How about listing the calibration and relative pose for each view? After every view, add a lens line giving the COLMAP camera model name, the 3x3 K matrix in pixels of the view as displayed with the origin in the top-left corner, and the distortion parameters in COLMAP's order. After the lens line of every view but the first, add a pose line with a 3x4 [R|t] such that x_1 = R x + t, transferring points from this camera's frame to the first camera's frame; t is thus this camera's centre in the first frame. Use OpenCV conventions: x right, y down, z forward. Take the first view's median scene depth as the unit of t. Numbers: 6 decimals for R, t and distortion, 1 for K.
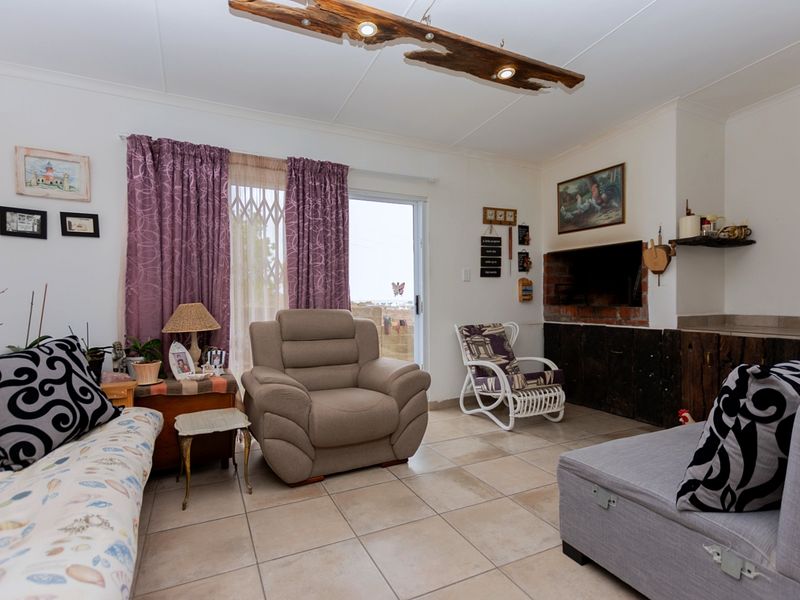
lens RADIAL K [[399.6, 0, 394.7], [0, 399.6, 301.2], [0, 0, 1]] dist [0.029174, -0.000001]
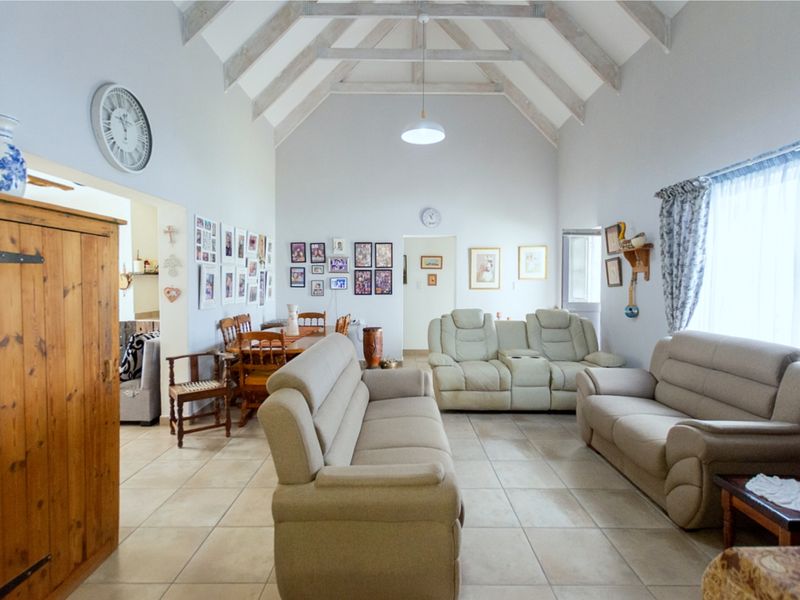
lens RADIAL K [[405.4, 0, 393.8], [0, 405.4, 287.7], [0, 0, 1]] dist [-0.001267, -0.000791]
pose [[0.440641, -0.013984, 0.897575, -1.140260], [0.012149, 0.999880, 0.009613, -0.220238], [-0.897601, 0.006669, 0.440758, -2.289706]]
